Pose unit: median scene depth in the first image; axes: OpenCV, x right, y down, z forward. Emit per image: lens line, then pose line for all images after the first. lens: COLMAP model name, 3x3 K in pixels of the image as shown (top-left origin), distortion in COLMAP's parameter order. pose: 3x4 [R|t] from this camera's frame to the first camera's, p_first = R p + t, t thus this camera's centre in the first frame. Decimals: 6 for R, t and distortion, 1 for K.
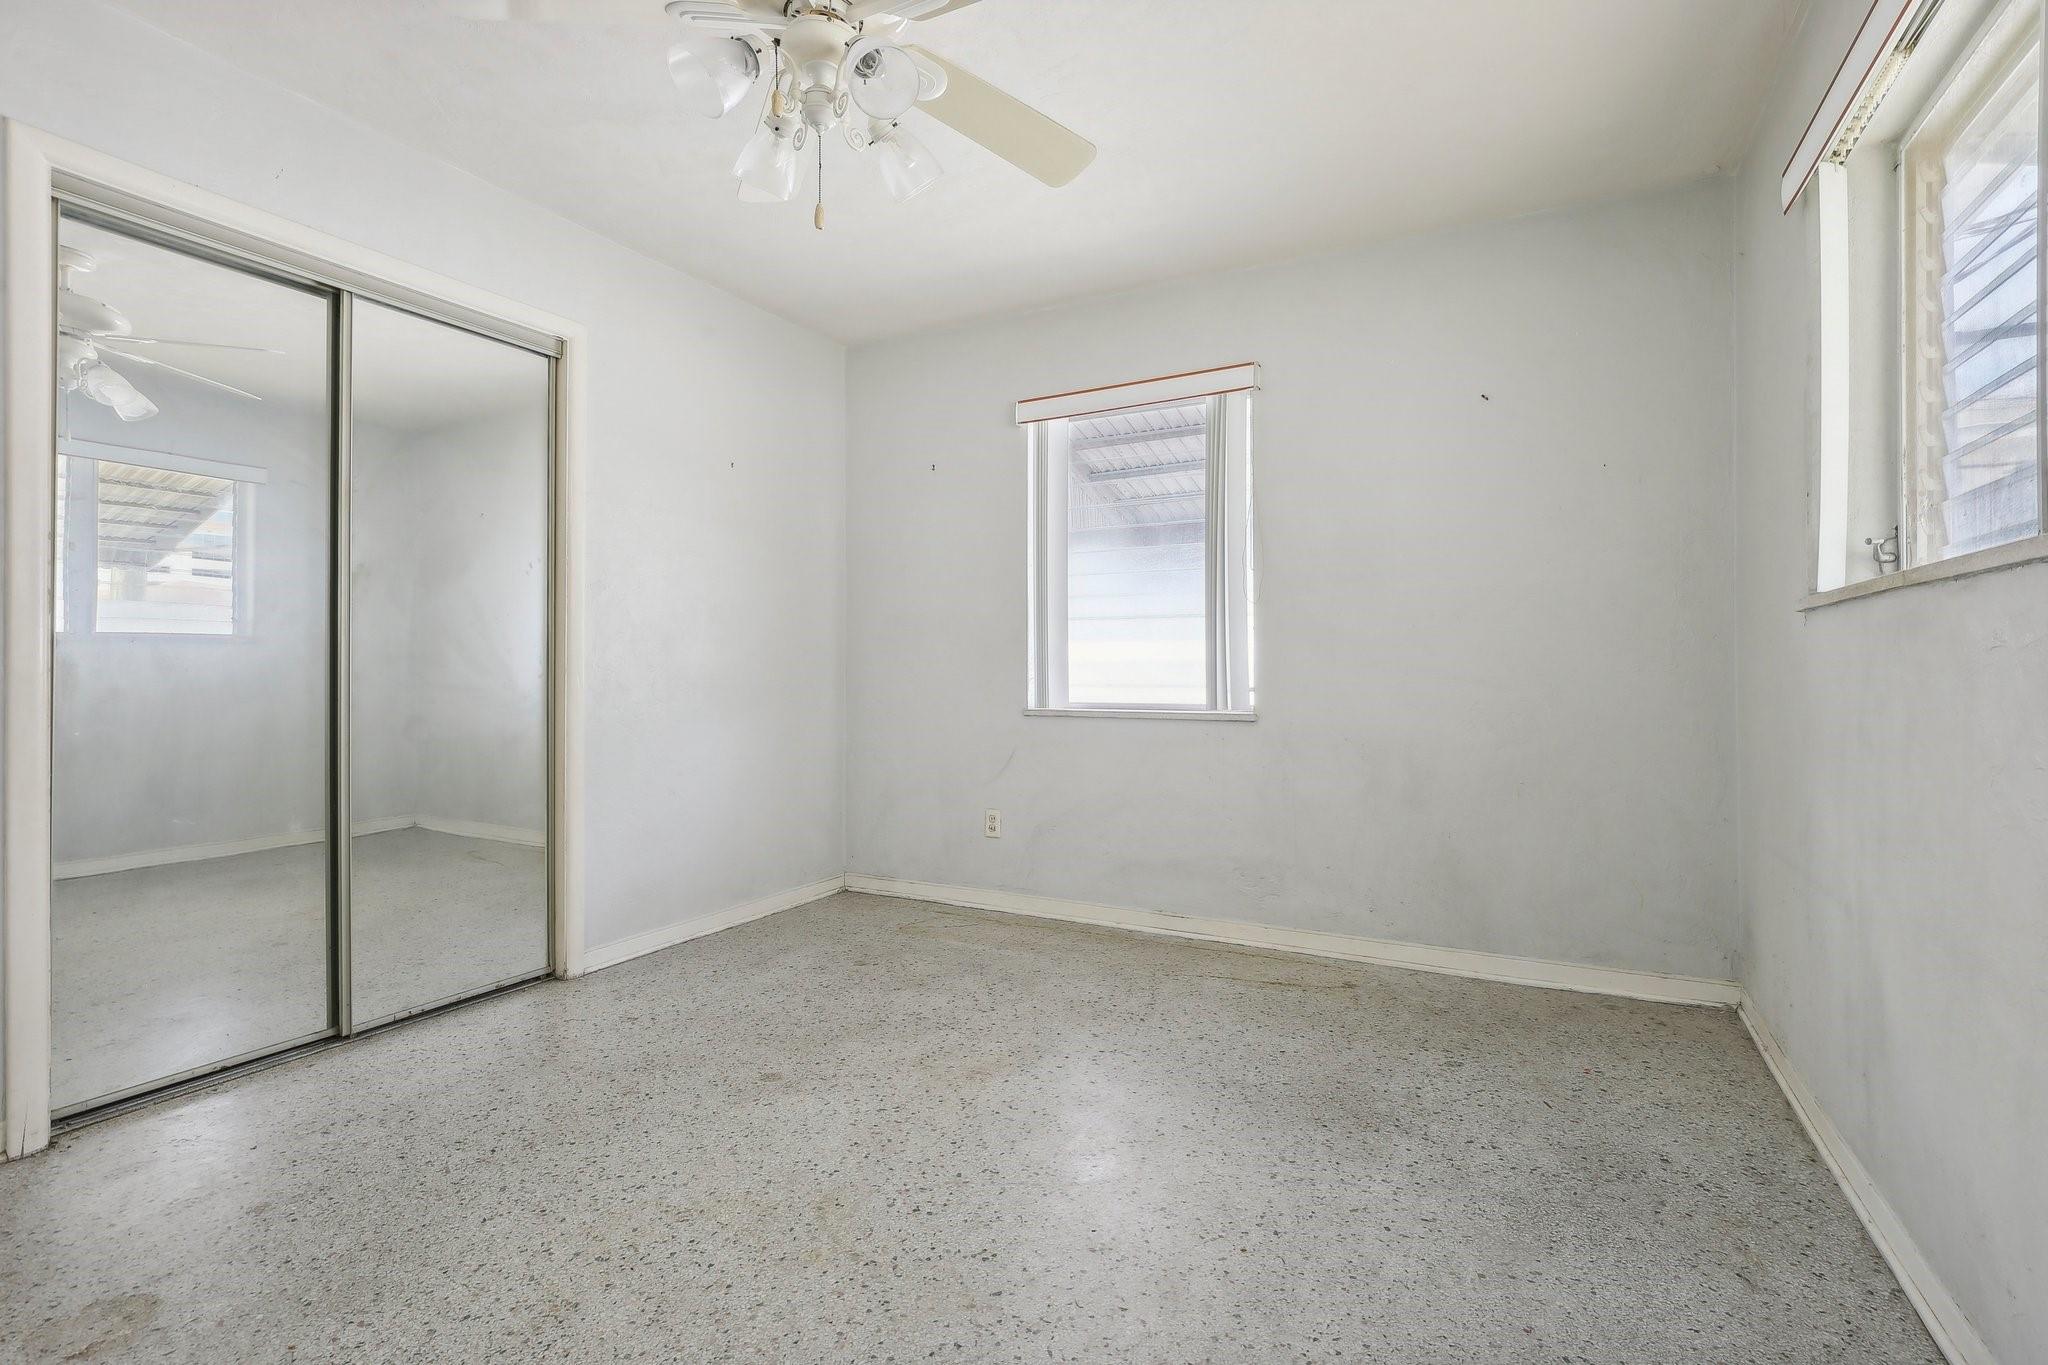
lens RADIAL K [[939.4, 0, 1067.1], [0, 939.4, 666.9], [0, 0, 1]] dist [-0.008853, 0.001915]
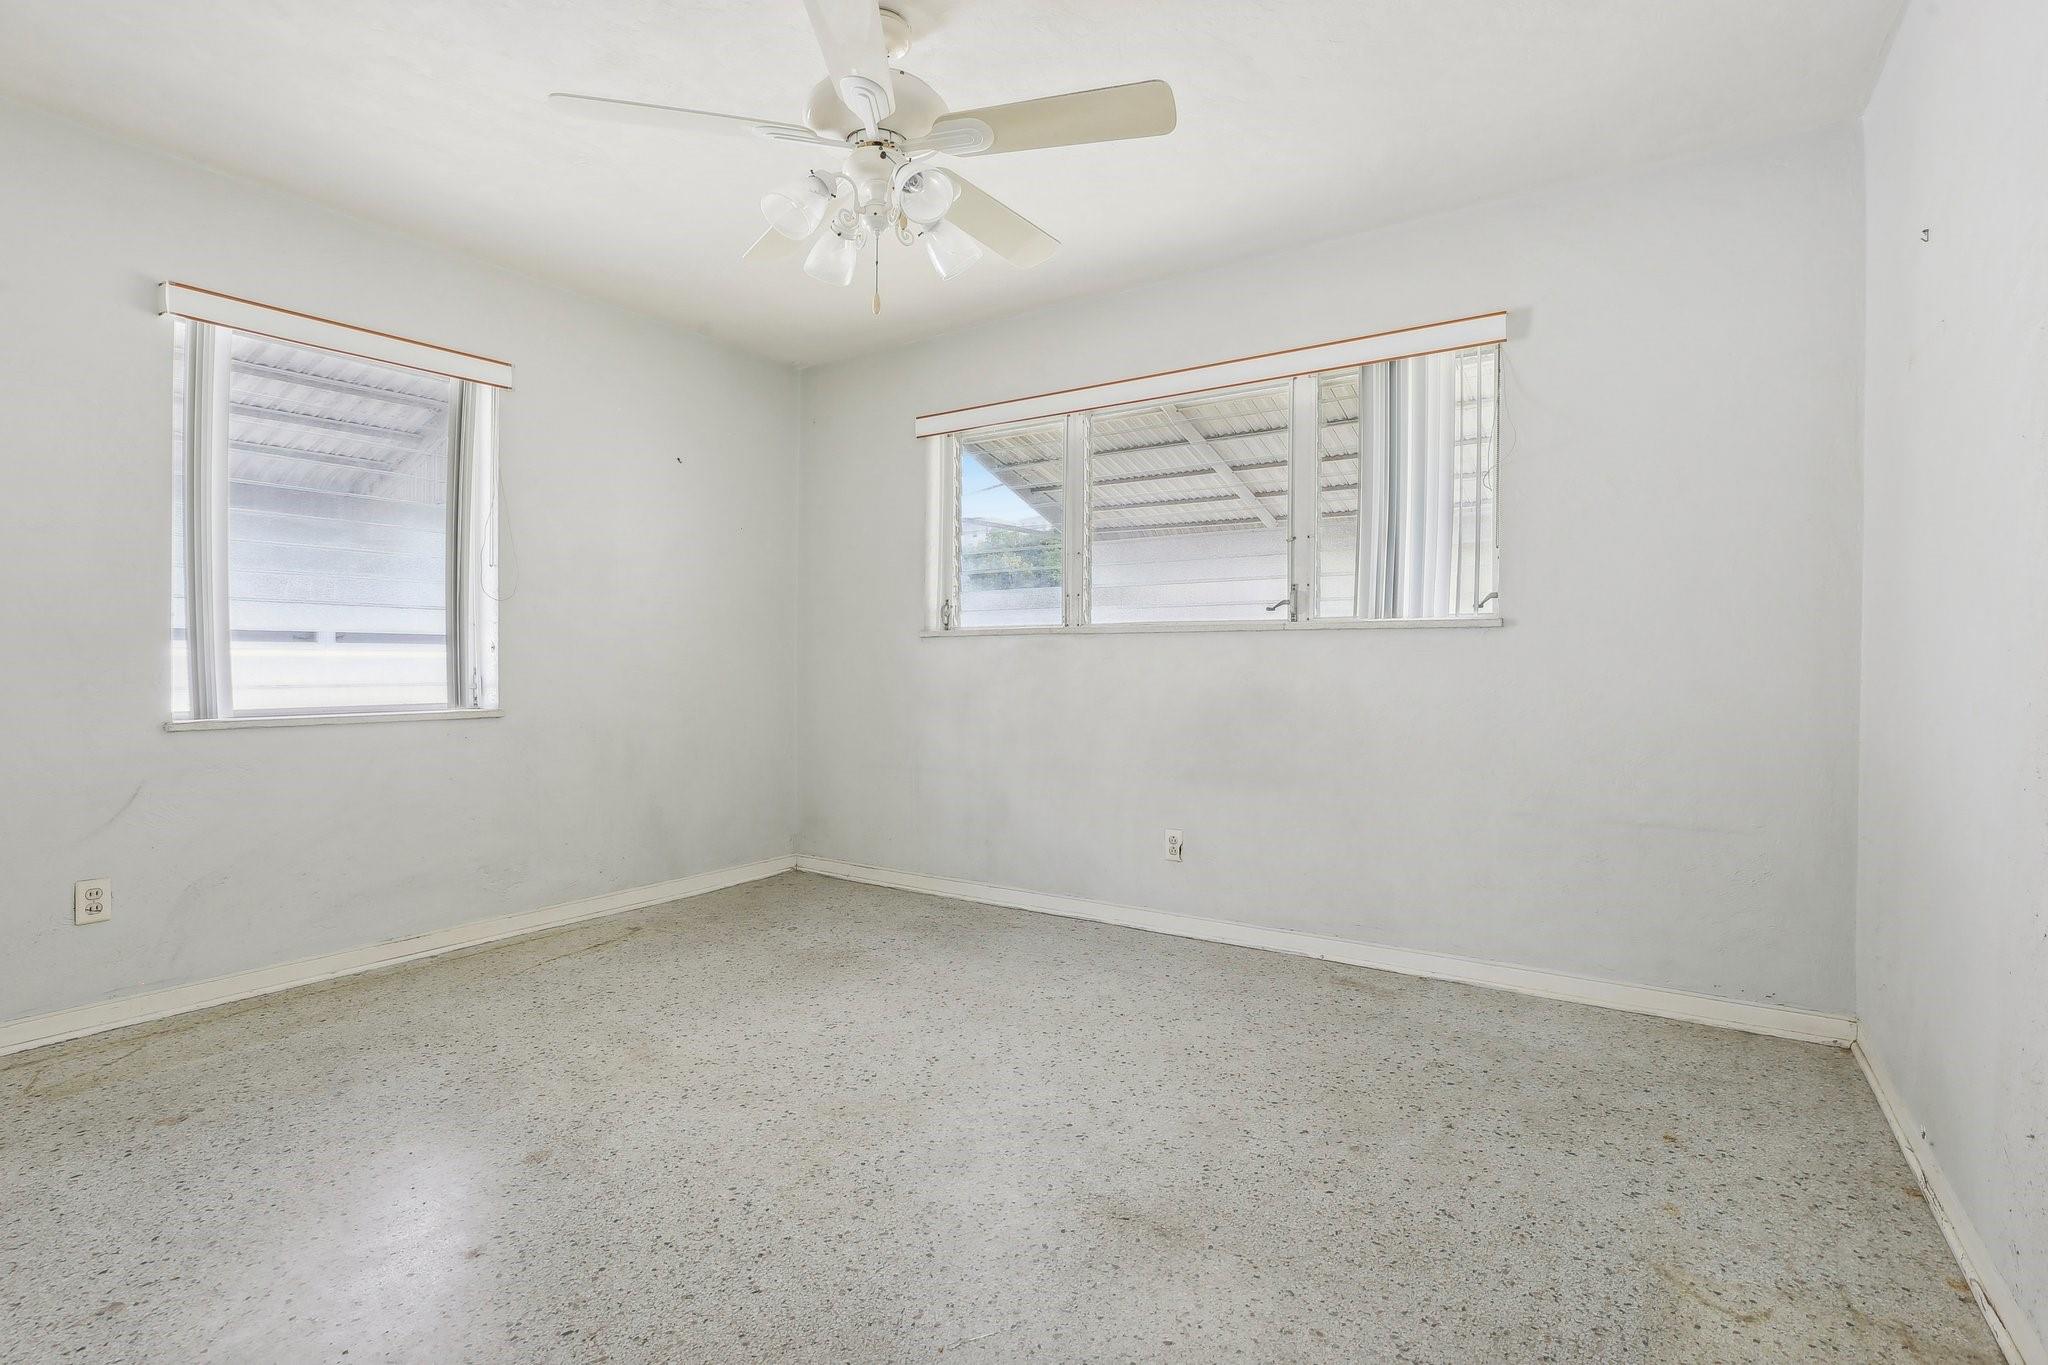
lens RADIAL K [[939.4, 0, 1006.2], [0, 939.4, 690.3], [0, 0, 1]] dist [-0.008853, 0.001915]
pose [[0.133687, -0.025179, 0.990704, -0.847573], [-0.004808, 0.999649, 0.026055, -0.000410], [-0.991012, -0.008246, 0.133519, 0.379461]]
